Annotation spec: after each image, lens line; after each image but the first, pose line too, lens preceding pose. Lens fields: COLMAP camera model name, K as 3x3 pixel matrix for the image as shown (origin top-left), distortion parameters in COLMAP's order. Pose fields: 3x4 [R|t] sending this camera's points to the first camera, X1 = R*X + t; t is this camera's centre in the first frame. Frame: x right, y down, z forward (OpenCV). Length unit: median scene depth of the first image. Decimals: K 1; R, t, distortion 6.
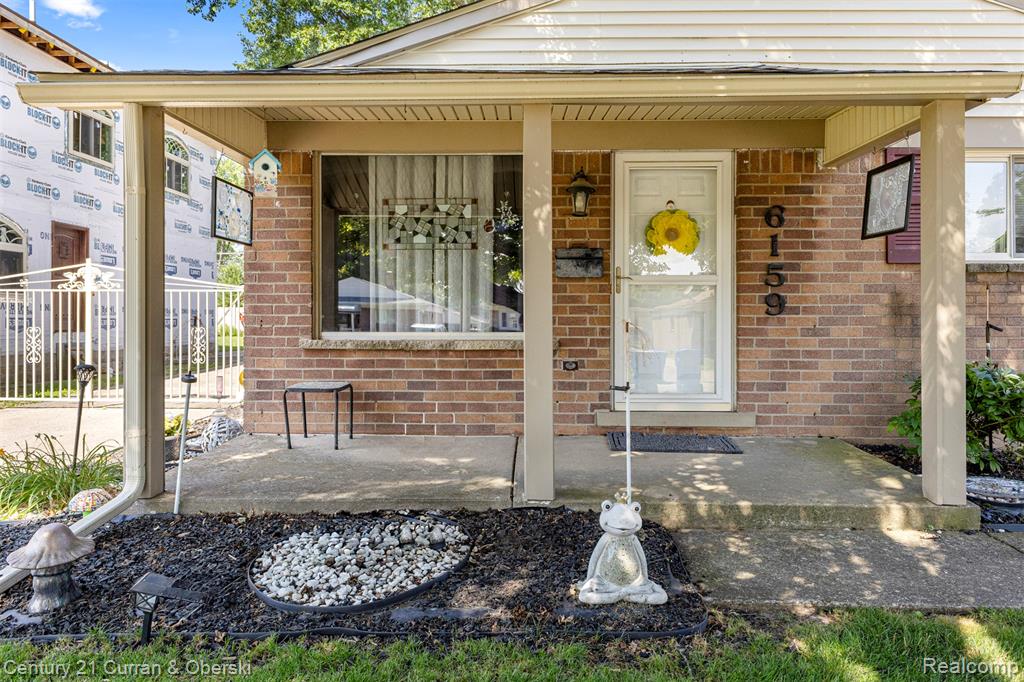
lens RADIAL K [[679.0, 0, 513.6], [0, 679.0, 321.9], [0, 0, 1]] dist [0.003488, -0.000264]
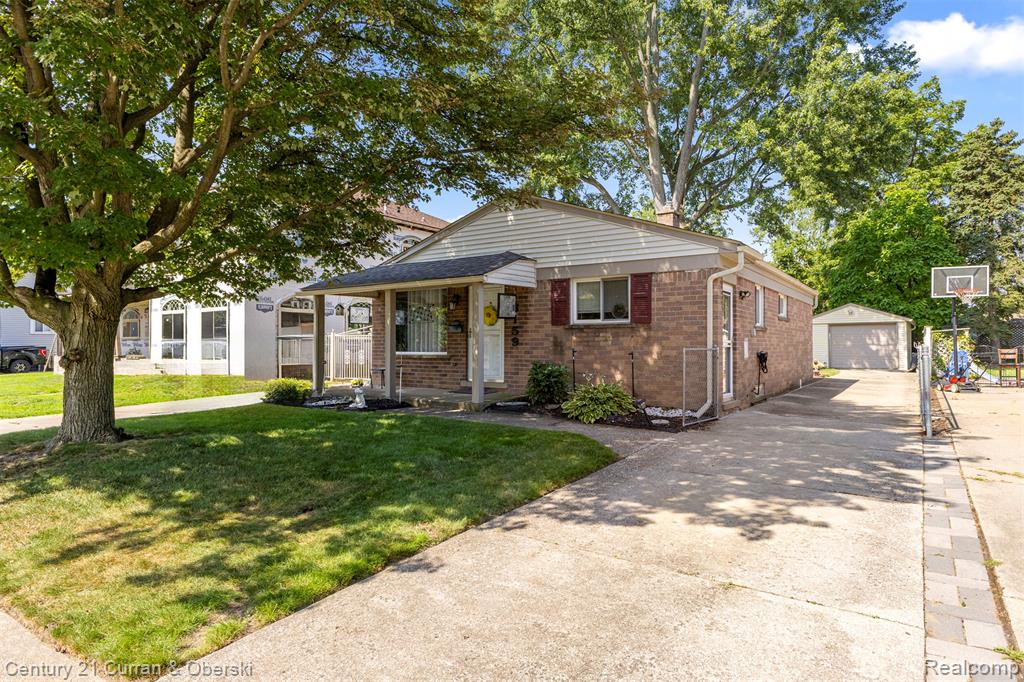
lens RADIAL K [[604.4, 0, 512.0], [0, 604.4, 341.0], [0, 0, 1]] dist [0.005629, 0.000644]
pose [[0.837142, -0.006616, -0.546945, 1.641577], [0.001415, 0.999950, -0.009929, -0.005546], [0.546983, 0.007538, 0.837110, -0.947183]]
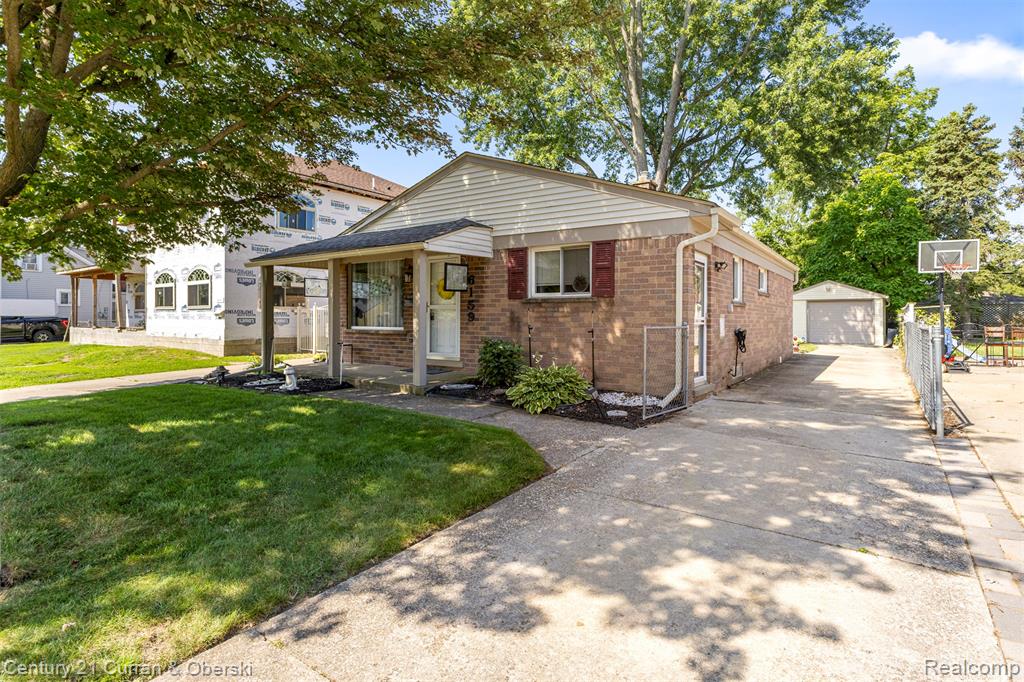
lens RADIAL K [[534.9, 0, 517.4], [0, 534.9, 317.3], [0, 0, 1]] dist [-0.002091, -0.000414]
pose [[0.832504, 0.001341, -0.554017, 1.564895], [-0.004511, 0.999980, -0.004359, -0.016452], [0.554001, 0.006128, 0.832494, -0.479002]]
